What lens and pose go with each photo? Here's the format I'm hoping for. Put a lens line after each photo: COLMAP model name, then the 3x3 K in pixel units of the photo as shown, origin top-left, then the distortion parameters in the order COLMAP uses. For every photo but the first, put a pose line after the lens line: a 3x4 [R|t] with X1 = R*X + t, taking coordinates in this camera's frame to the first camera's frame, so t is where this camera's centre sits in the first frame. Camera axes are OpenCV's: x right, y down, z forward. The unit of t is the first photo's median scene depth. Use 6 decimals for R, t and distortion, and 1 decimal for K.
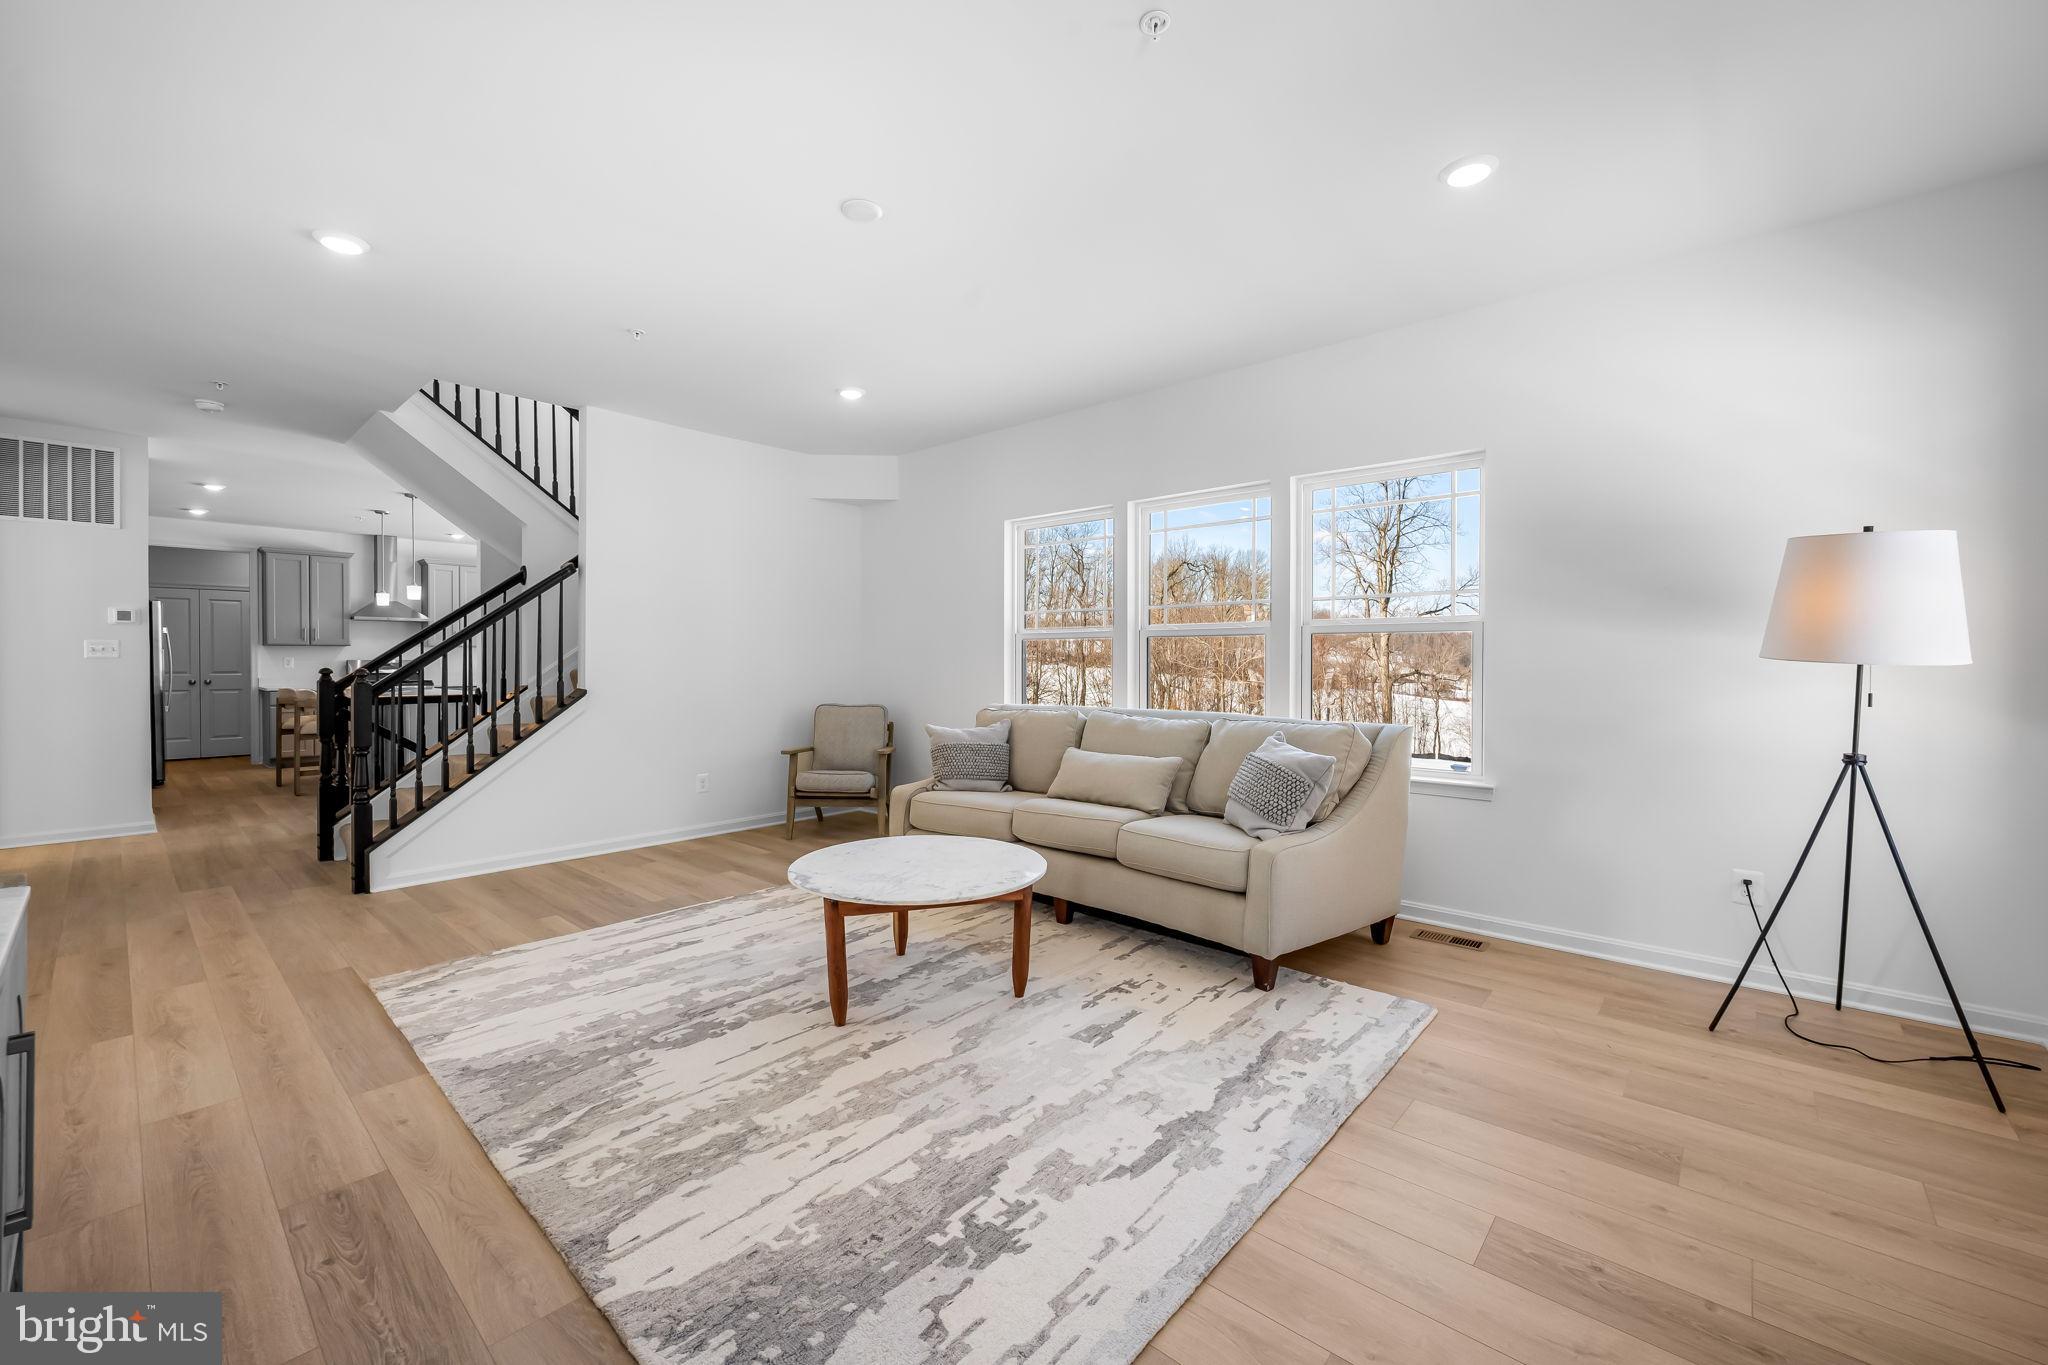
lens RADIAL K [[825.4, 0, 1021.3], [0, 825.4, 658.4], [0, 0, 1]] dist [-0.002360, 0.000031]
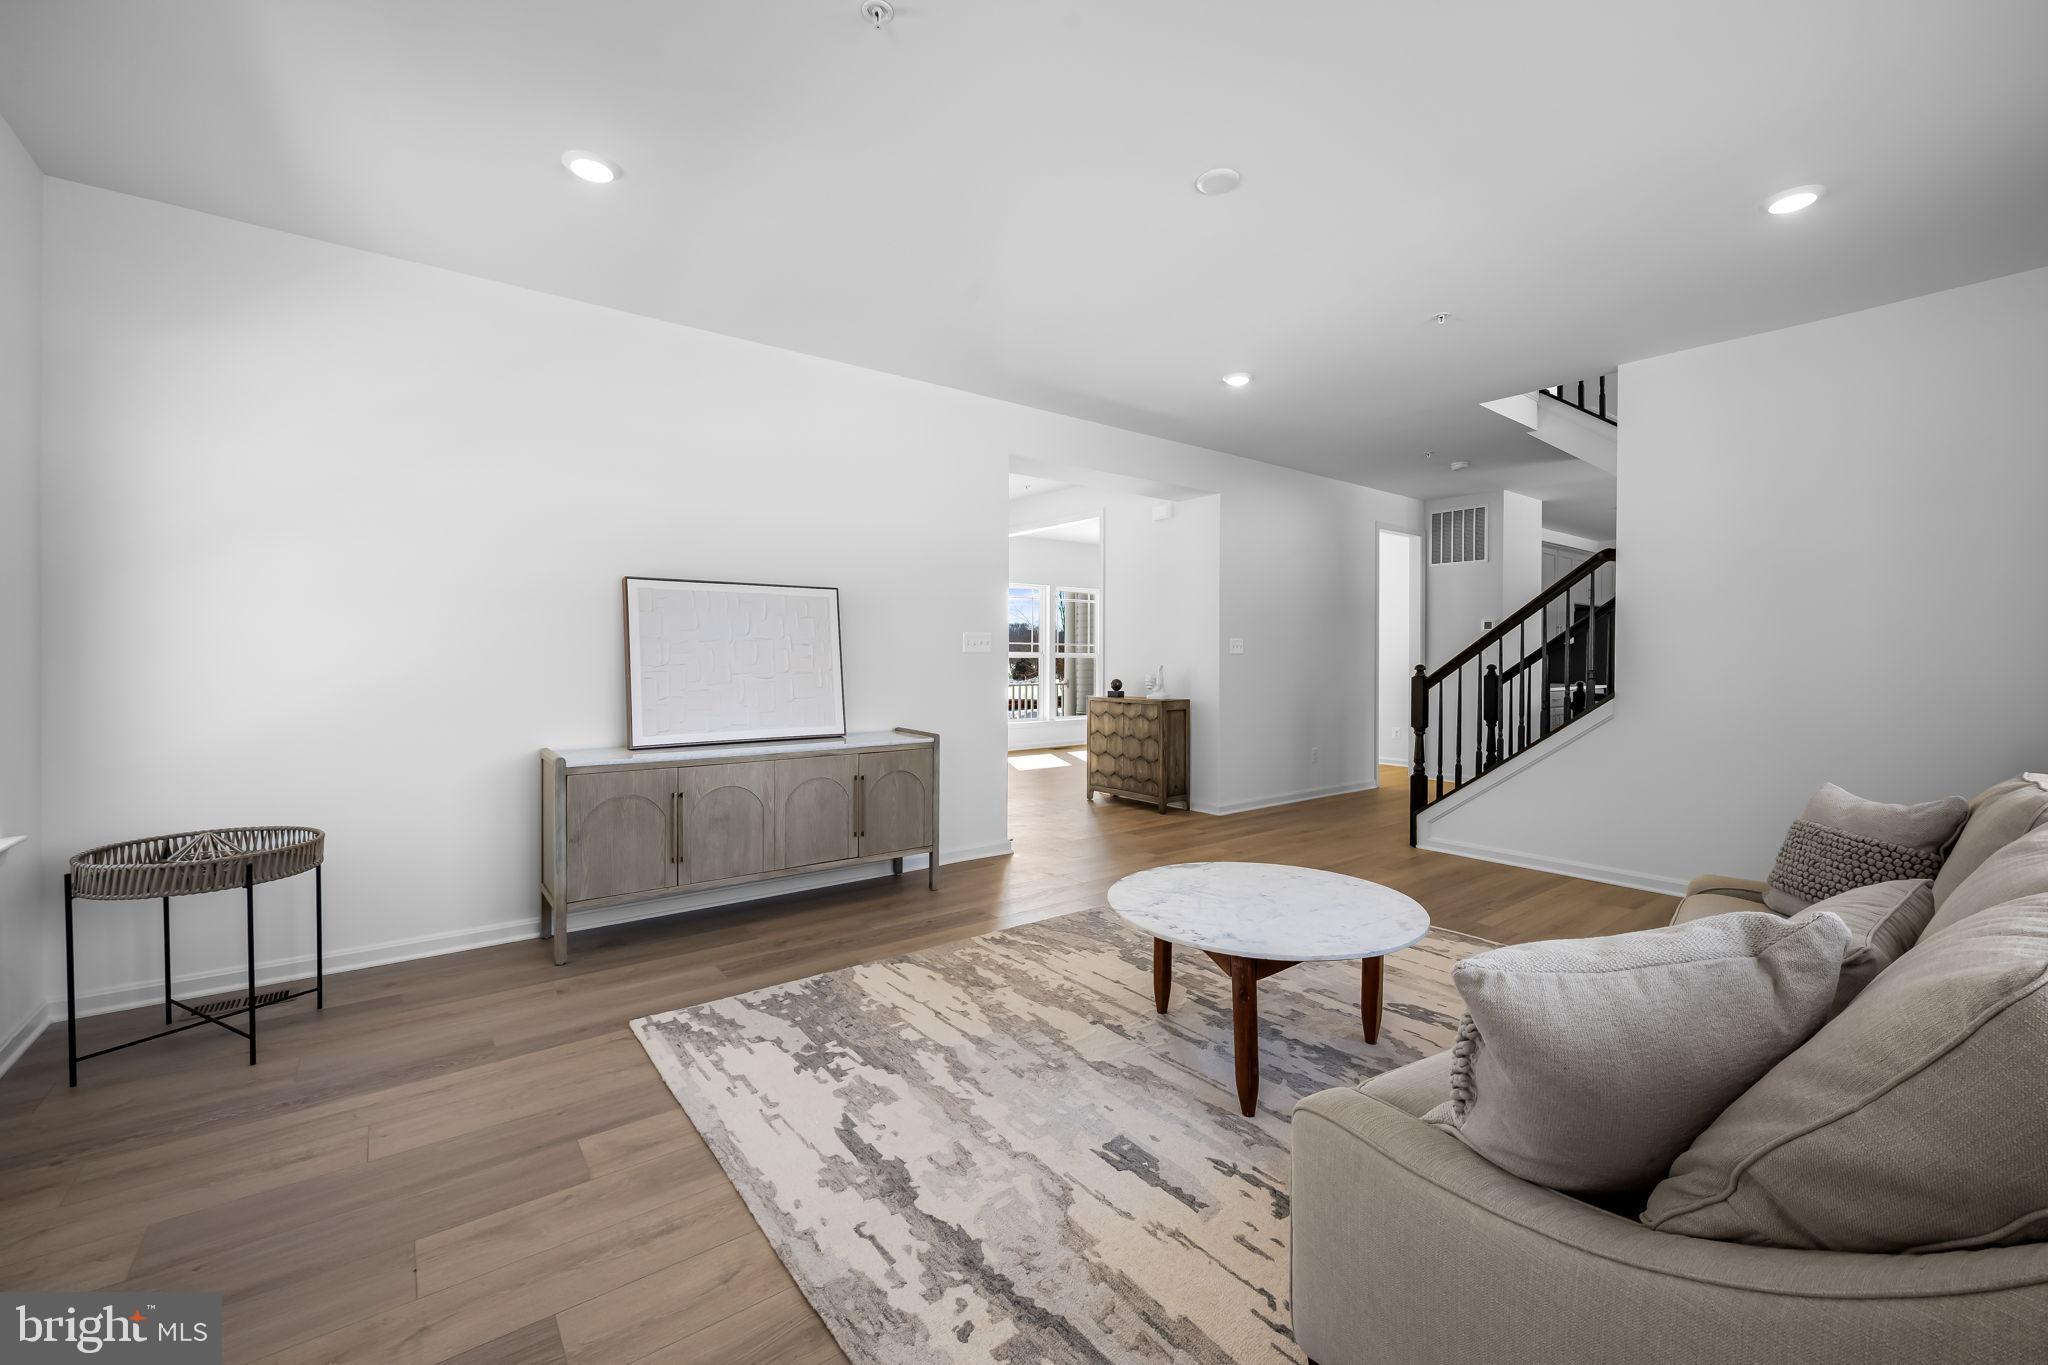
lens RADIAL K [[825.4, 0, 1021.3], [0, 825.4, 658.4], [0, 0, 1]] dist [-0.002360, 0.000031]
pose [[-0.188054, -0.000215, -0.982159, 1.034128], [0.000468, 1.000000, -0.000308, 0.006353], [0.982159, -0.000518, -0.188053, 1.288065]]
